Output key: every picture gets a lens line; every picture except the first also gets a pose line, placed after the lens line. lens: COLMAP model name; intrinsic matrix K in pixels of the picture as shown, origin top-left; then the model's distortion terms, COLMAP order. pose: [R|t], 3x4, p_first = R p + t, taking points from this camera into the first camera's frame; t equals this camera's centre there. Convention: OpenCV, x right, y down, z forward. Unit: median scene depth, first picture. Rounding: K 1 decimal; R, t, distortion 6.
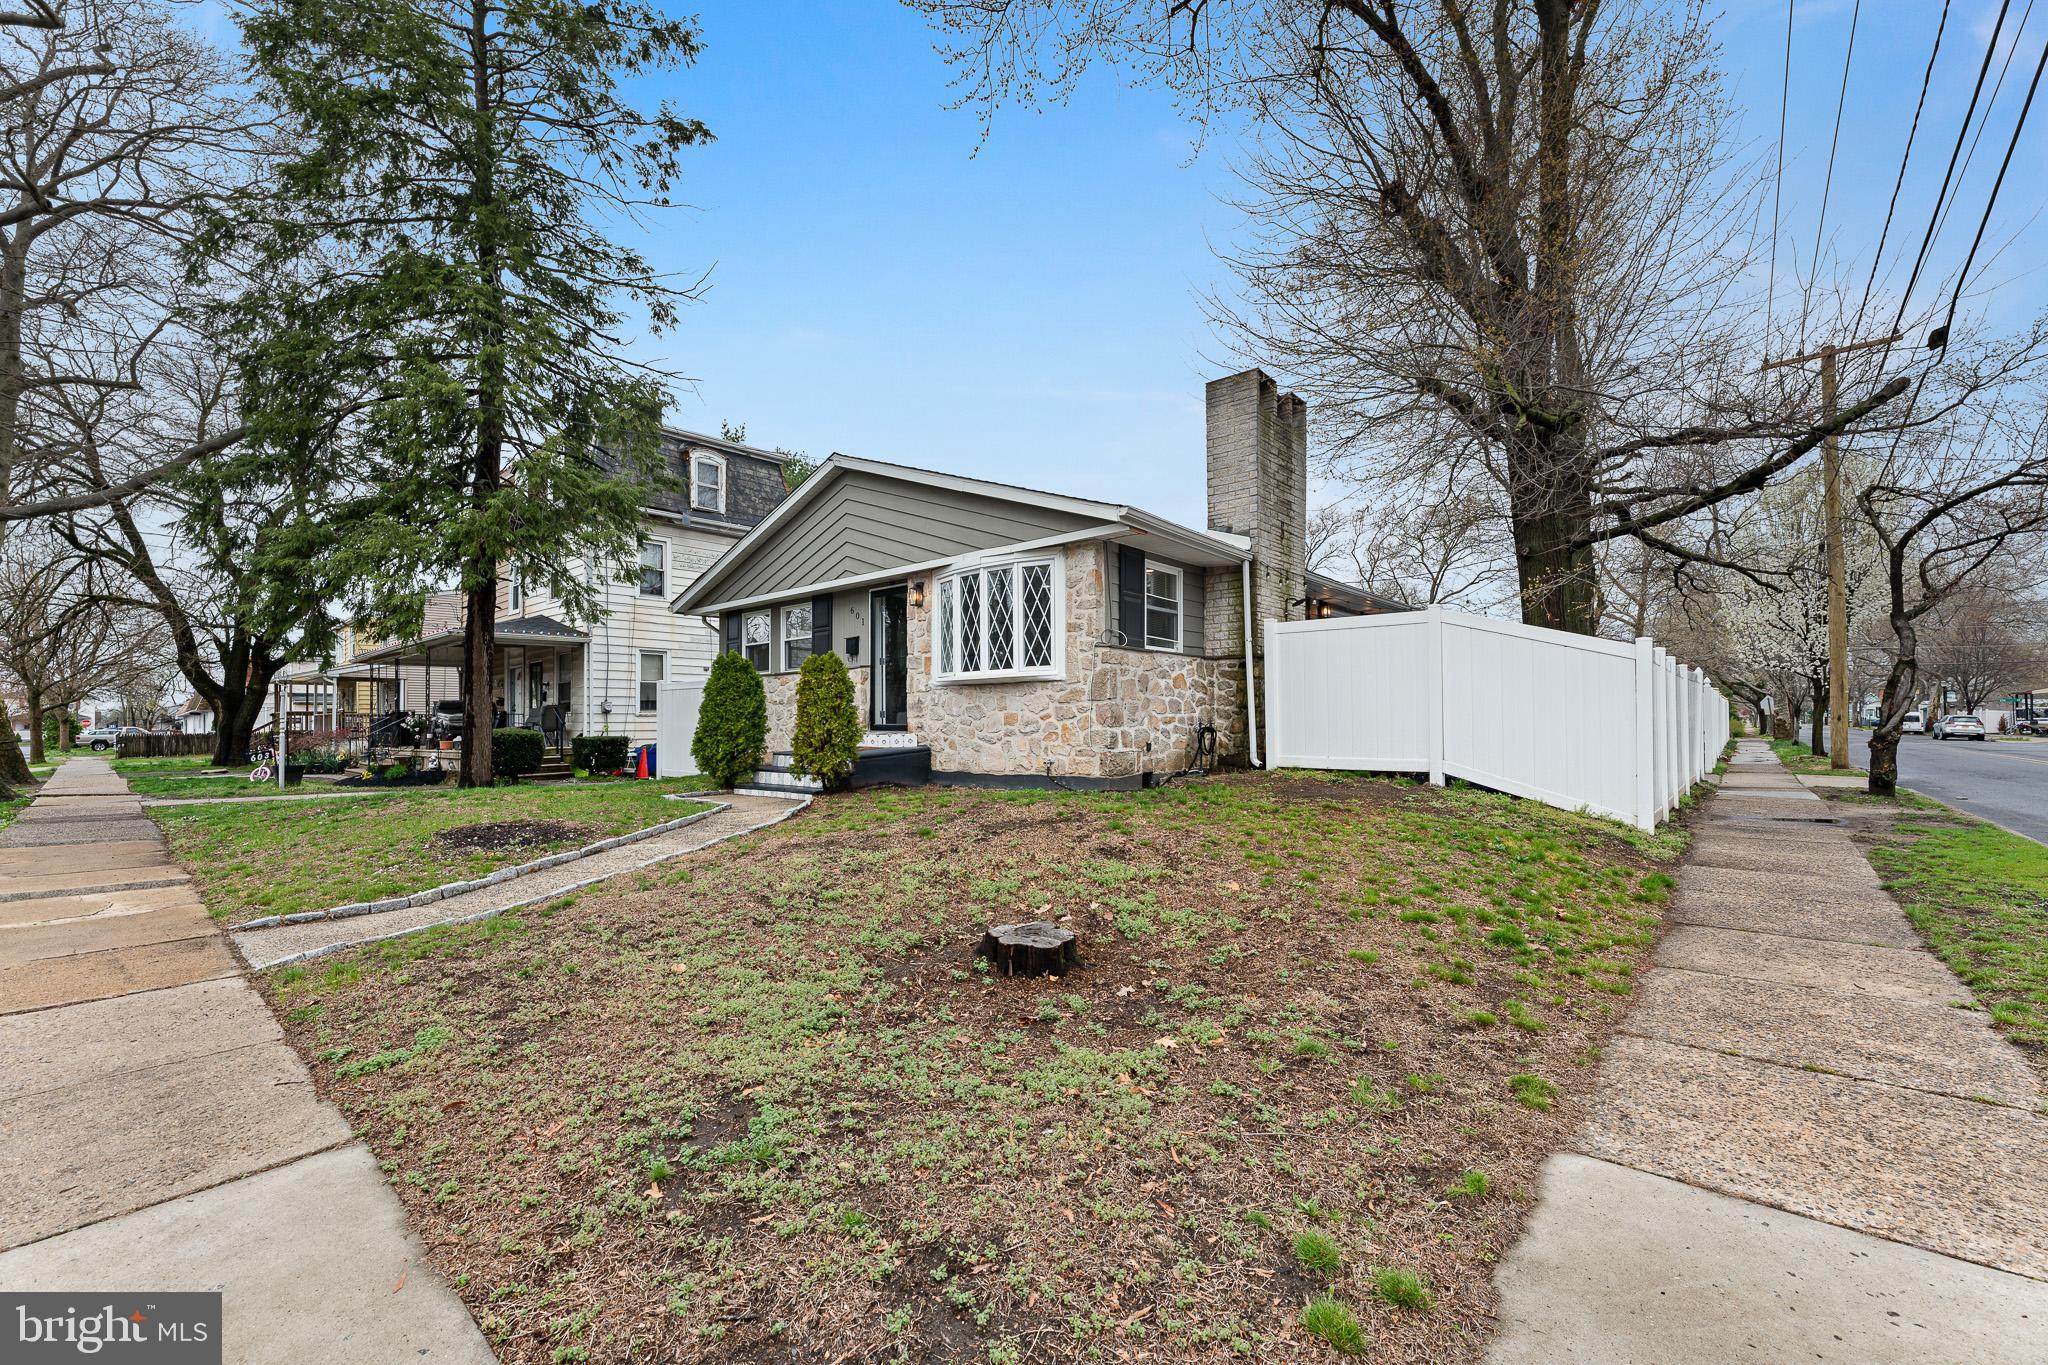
lens RADIAL K [[821.4, 0, 1014.7], [0, 821.4, 697.6], [0, 0, 1]] dist [0.001265, 0.000071]
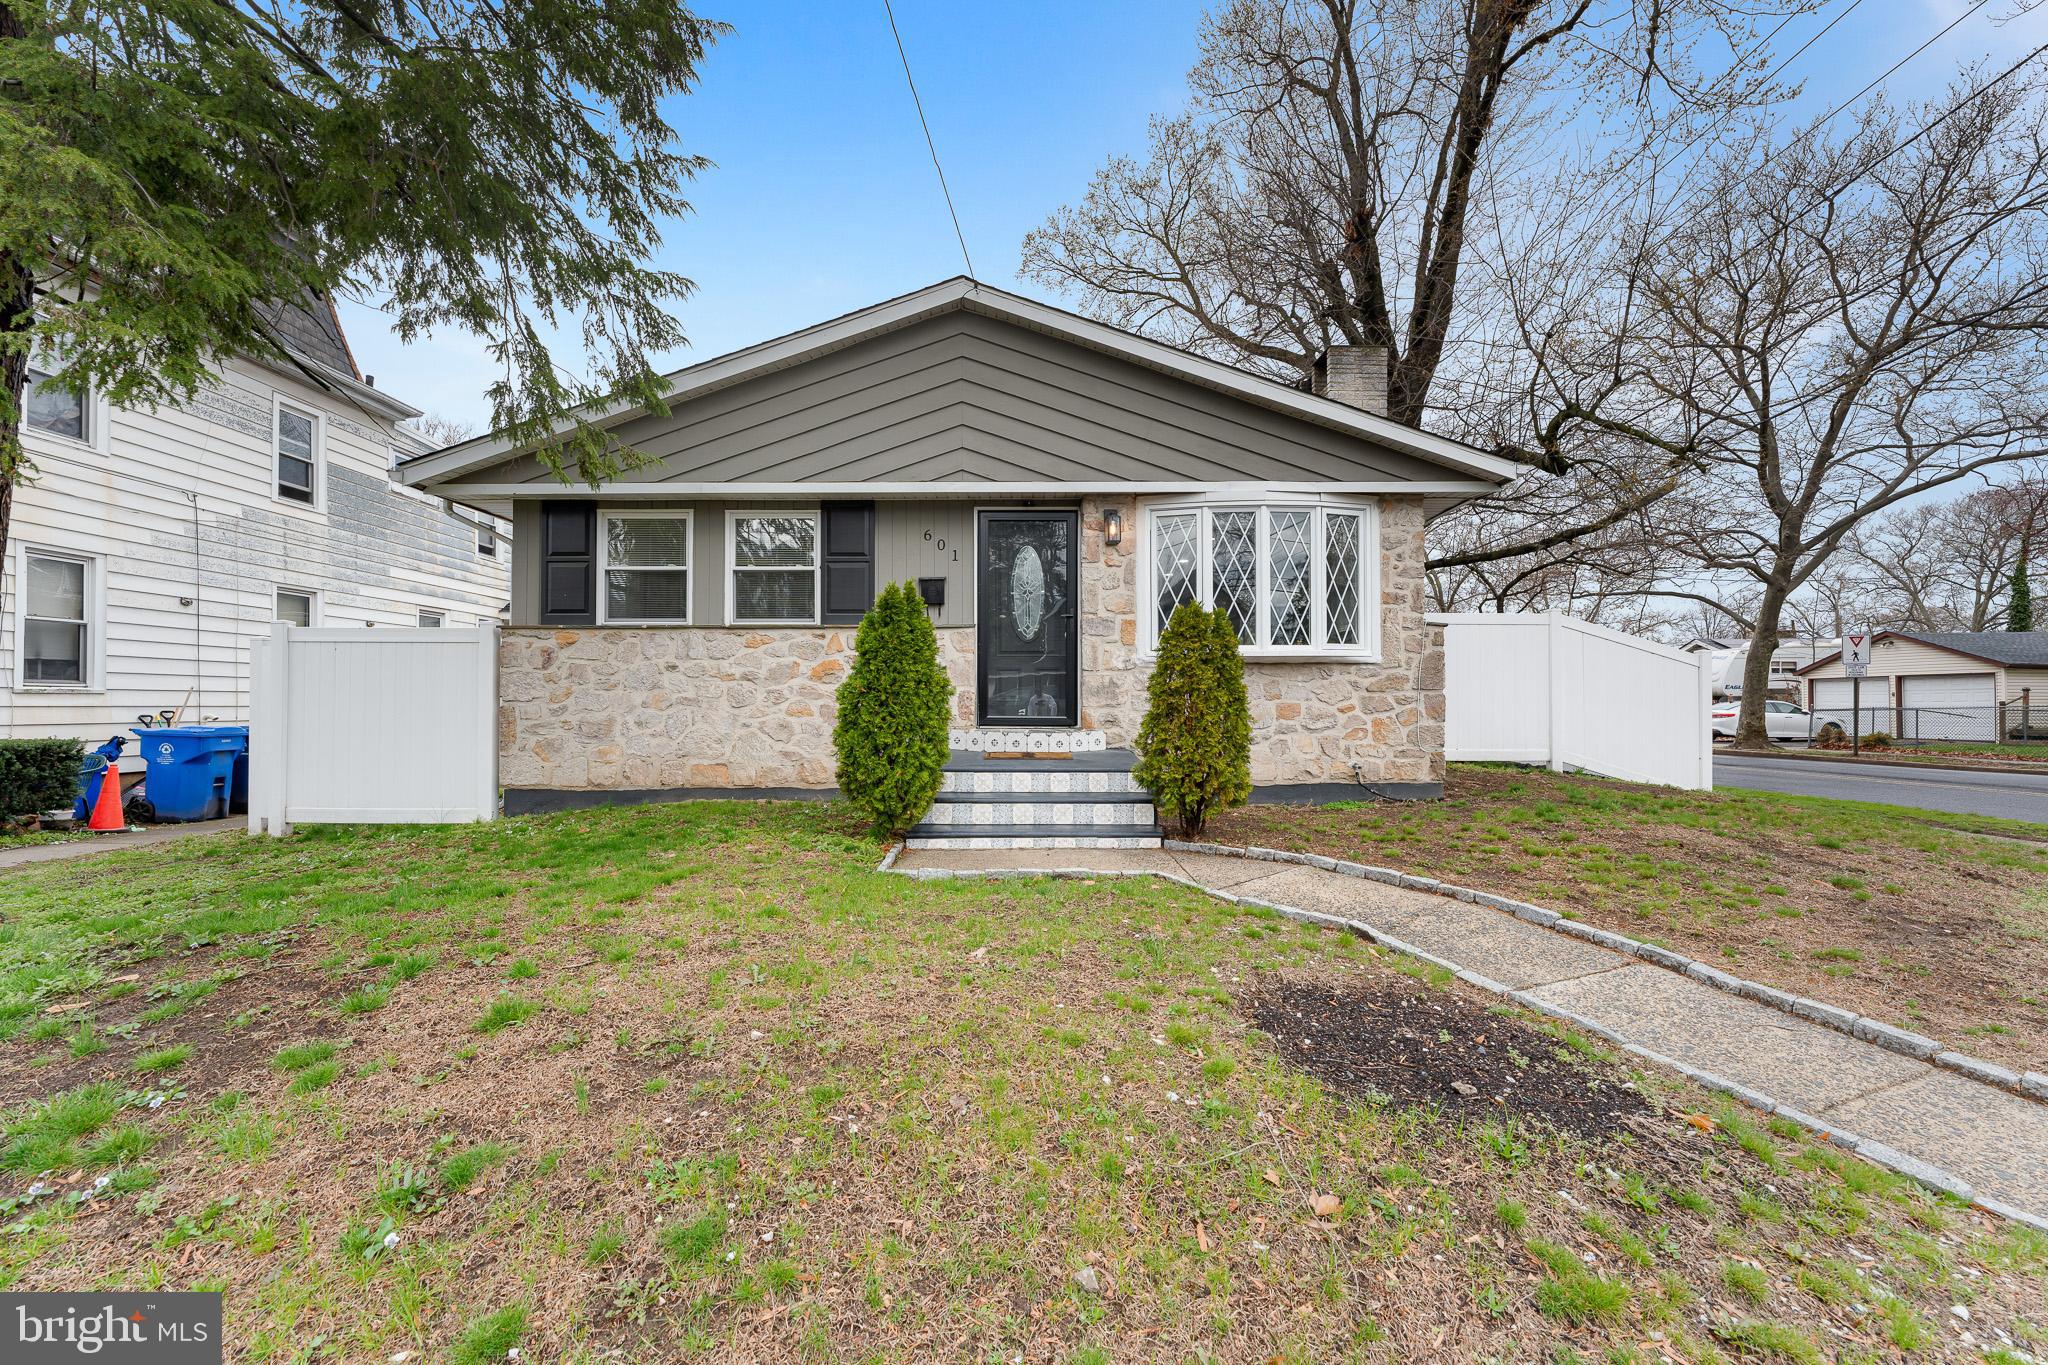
lens RADIAL K [[821.4, 0, 1023.1], [0, 821.4, 694.1], [0, 0, 1]] dist [0.001265, 0.000071]
pose [[0.751887, 0.016883, 0.659076, -0.709022], [-0.026070, 0.999652, 0.004135, 0.014097], [-0.658777, -0.020291, 0.752065, 0.608788]]
